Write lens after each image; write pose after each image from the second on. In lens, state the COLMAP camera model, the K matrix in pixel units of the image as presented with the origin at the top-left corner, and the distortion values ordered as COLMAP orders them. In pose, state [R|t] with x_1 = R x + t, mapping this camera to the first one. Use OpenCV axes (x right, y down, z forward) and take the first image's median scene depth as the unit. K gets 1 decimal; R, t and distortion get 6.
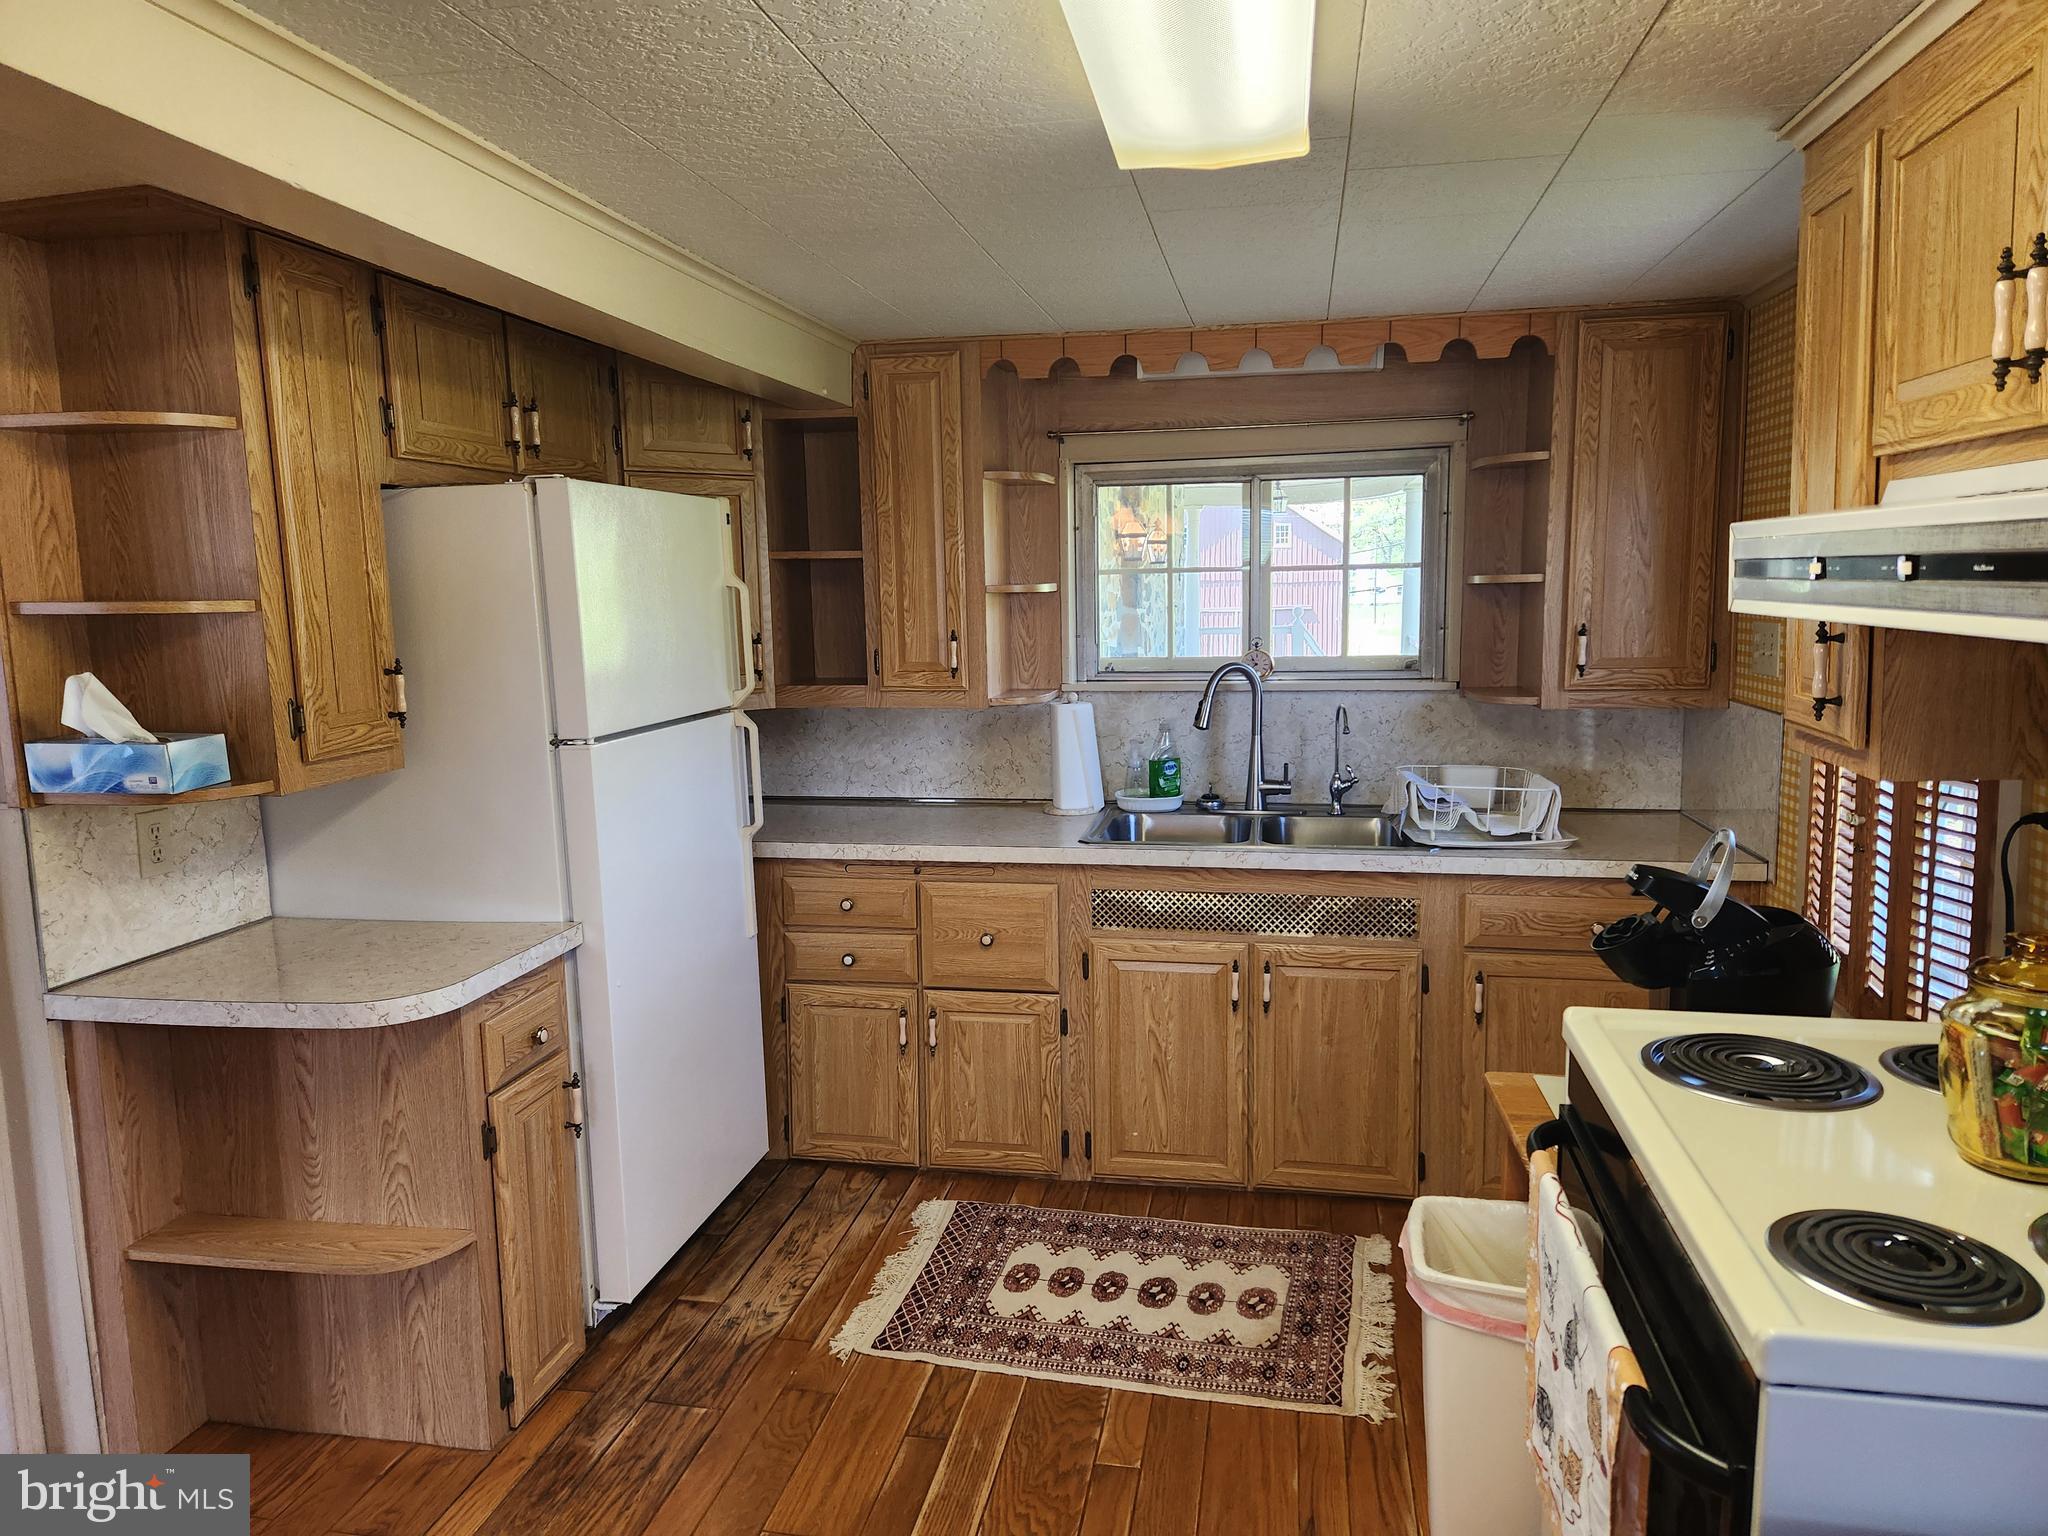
lens RADIAL K [[1366.6, 0, 1042.1], [0, 1366.6, 768.3], [0, 0, 1]] dist [0.112071, -0.137342]
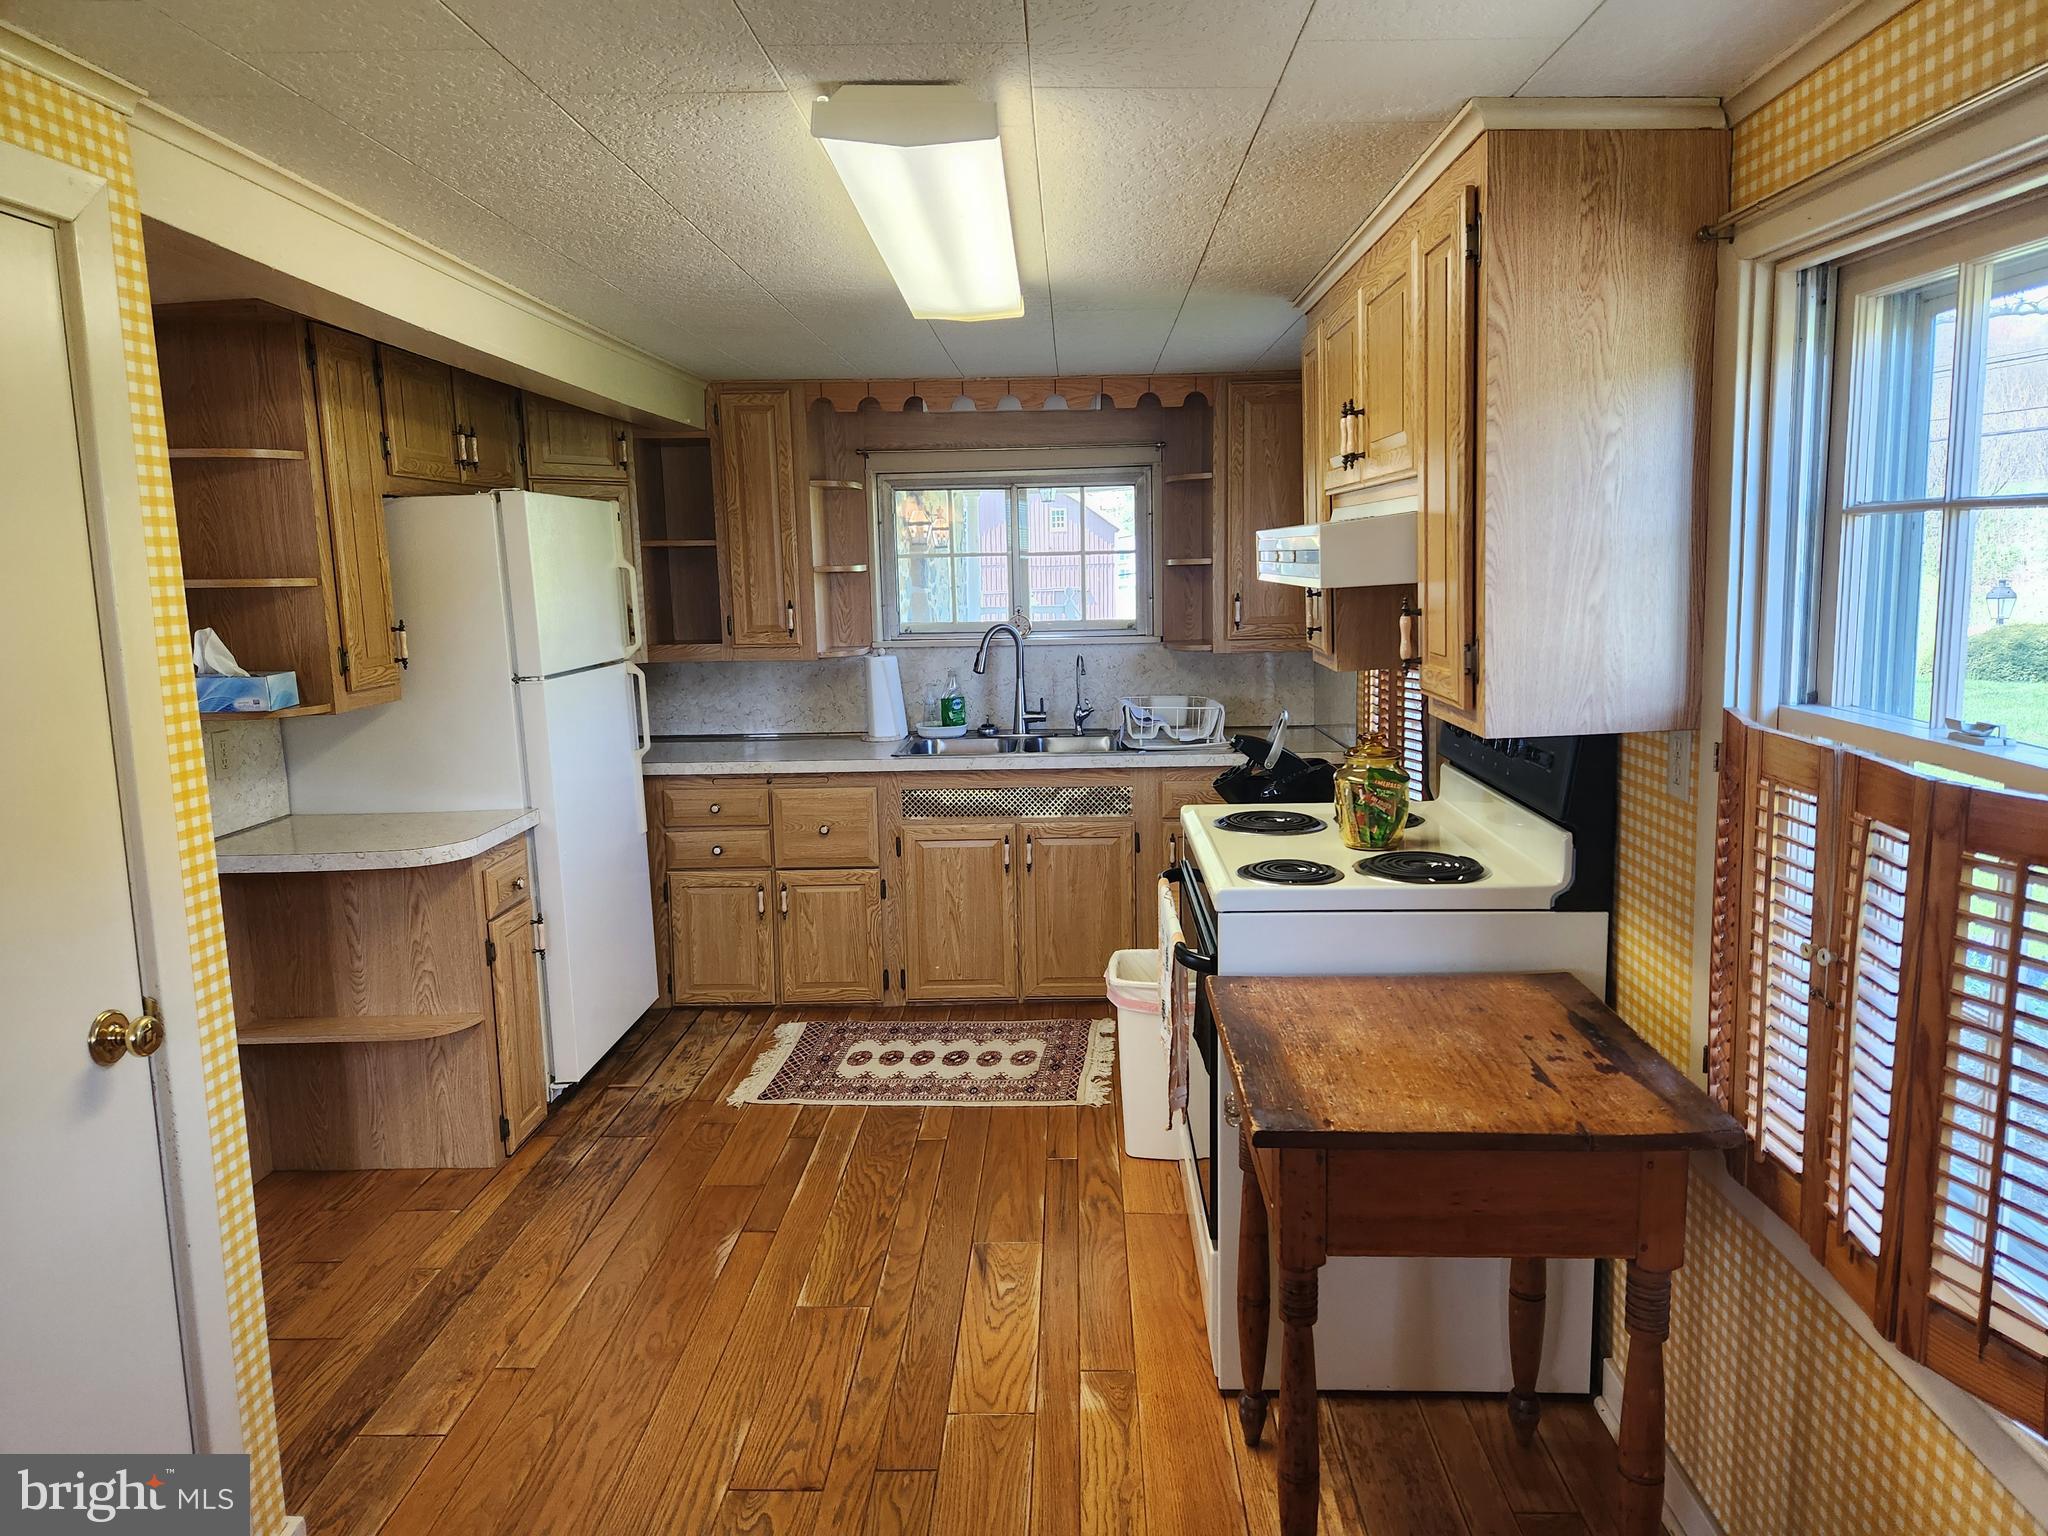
lens RADIAL K [[1366.6, 0, 1042.1], [0, 1366.6, 768.3], [0, 0, 1]] dist [0.112071, -0.137342]
pose [[0.987738, -0.027375, 0.153700, -0.036009], [0.025470, 0.999573, 0.014350, 0.053146], [-0.154027, -0.010259, 0.988013, -0.386116]]
